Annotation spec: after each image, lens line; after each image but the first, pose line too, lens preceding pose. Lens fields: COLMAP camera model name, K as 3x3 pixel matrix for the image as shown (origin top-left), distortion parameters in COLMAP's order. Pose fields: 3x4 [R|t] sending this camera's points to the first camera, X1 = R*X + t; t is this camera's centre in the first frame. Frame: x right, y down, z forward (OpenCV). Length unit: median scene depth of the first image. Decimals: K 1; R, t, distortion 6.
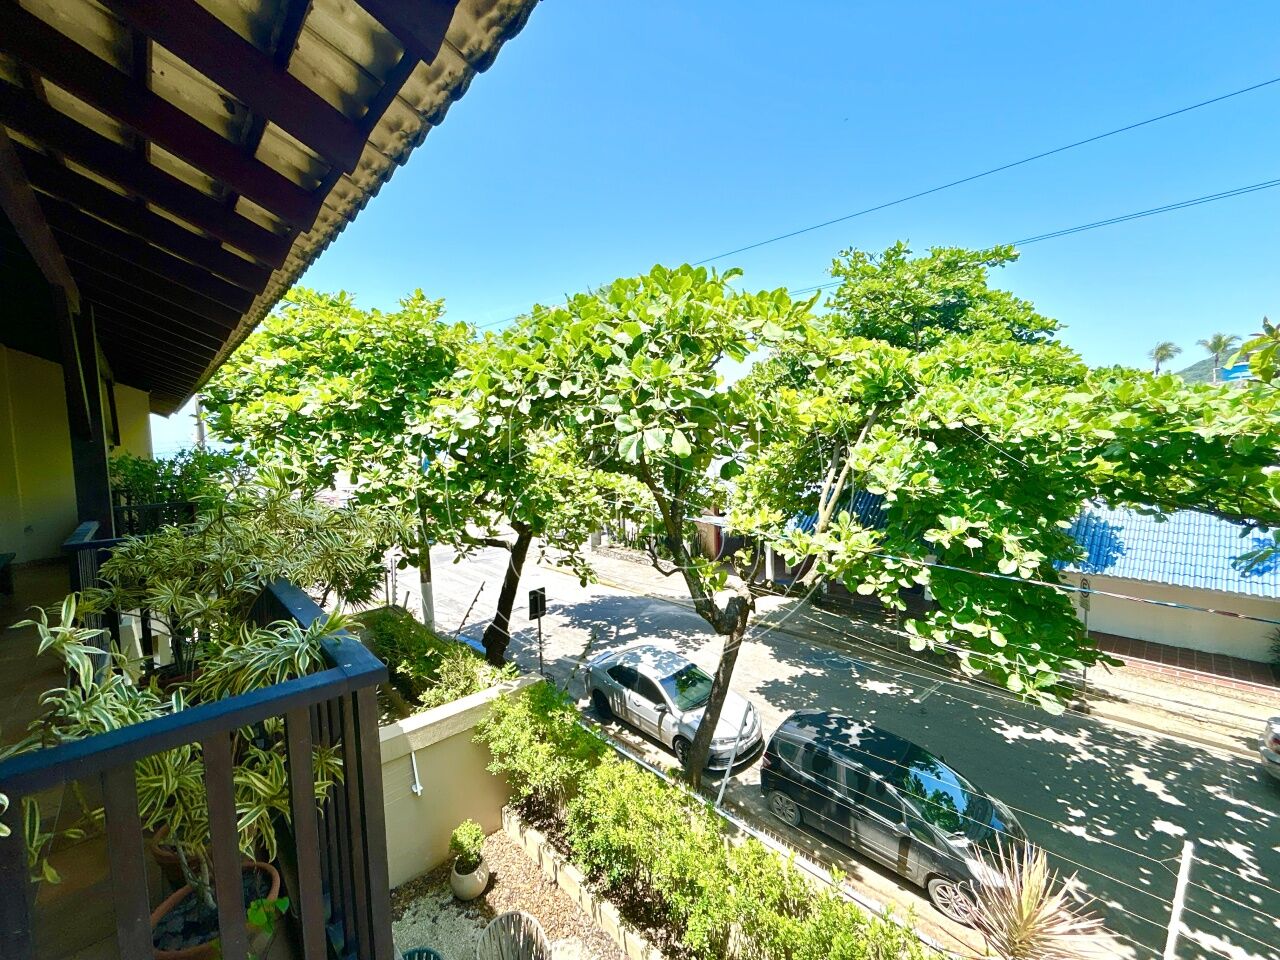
lens RADIAL K [[507.9, 0, 653.8], [0, 507.9, 478.8], [0, 0, 1]] dist [0.000938, 0.000118]
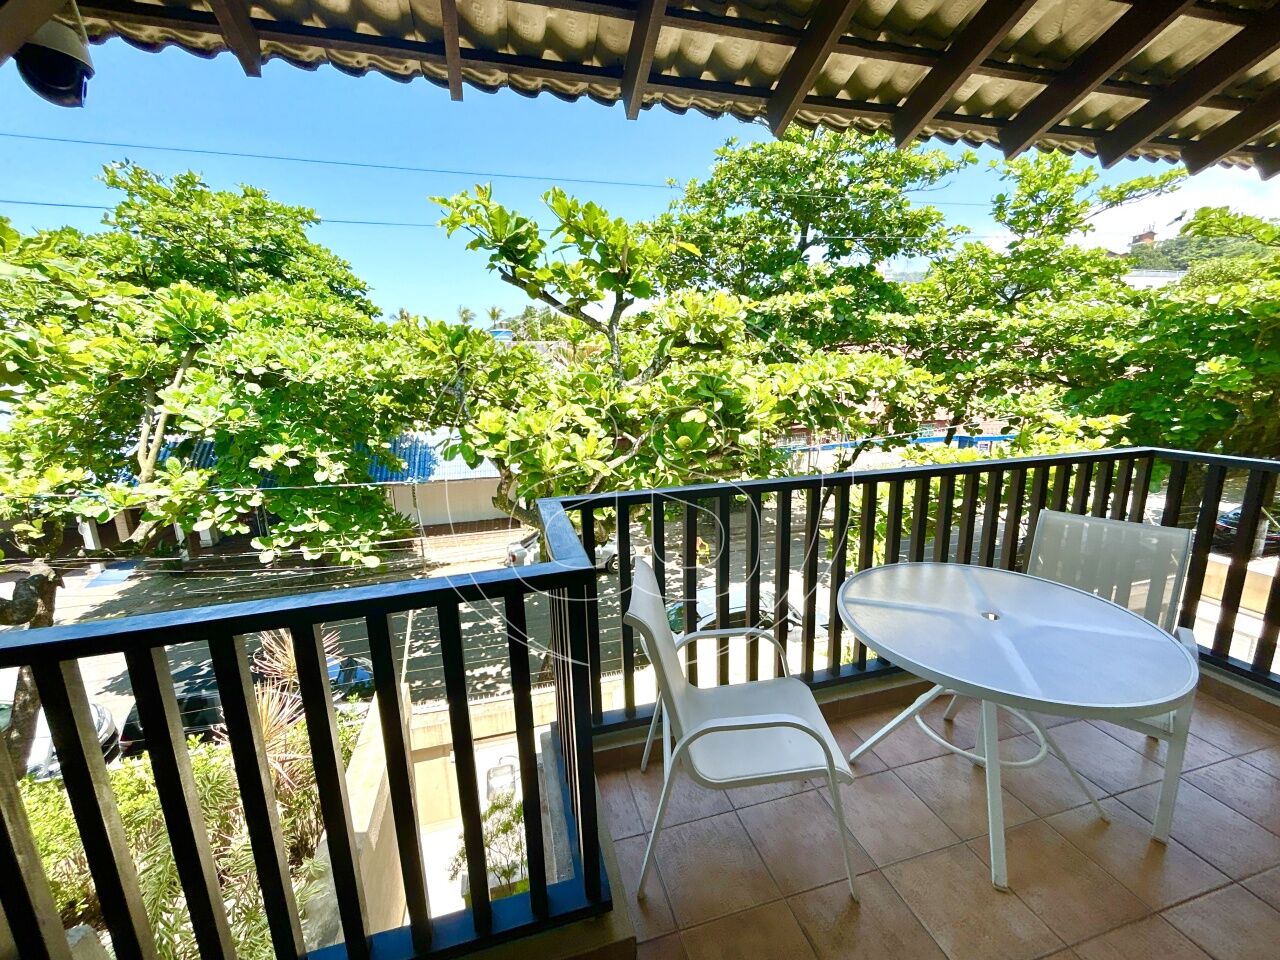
lens RADIAL K [[519.9, 0, 636.3], [0, 519.9, 480.6], [0, 0, 1]] dist [0.000917, -0.000088]
pose [[0.499868, -0.169006, 0.849452, -0.033426], [0.079770, 0.985592, 0.149151, 0.030645], [-0.862420, -0.006795, 0.506147, -0.268126]]
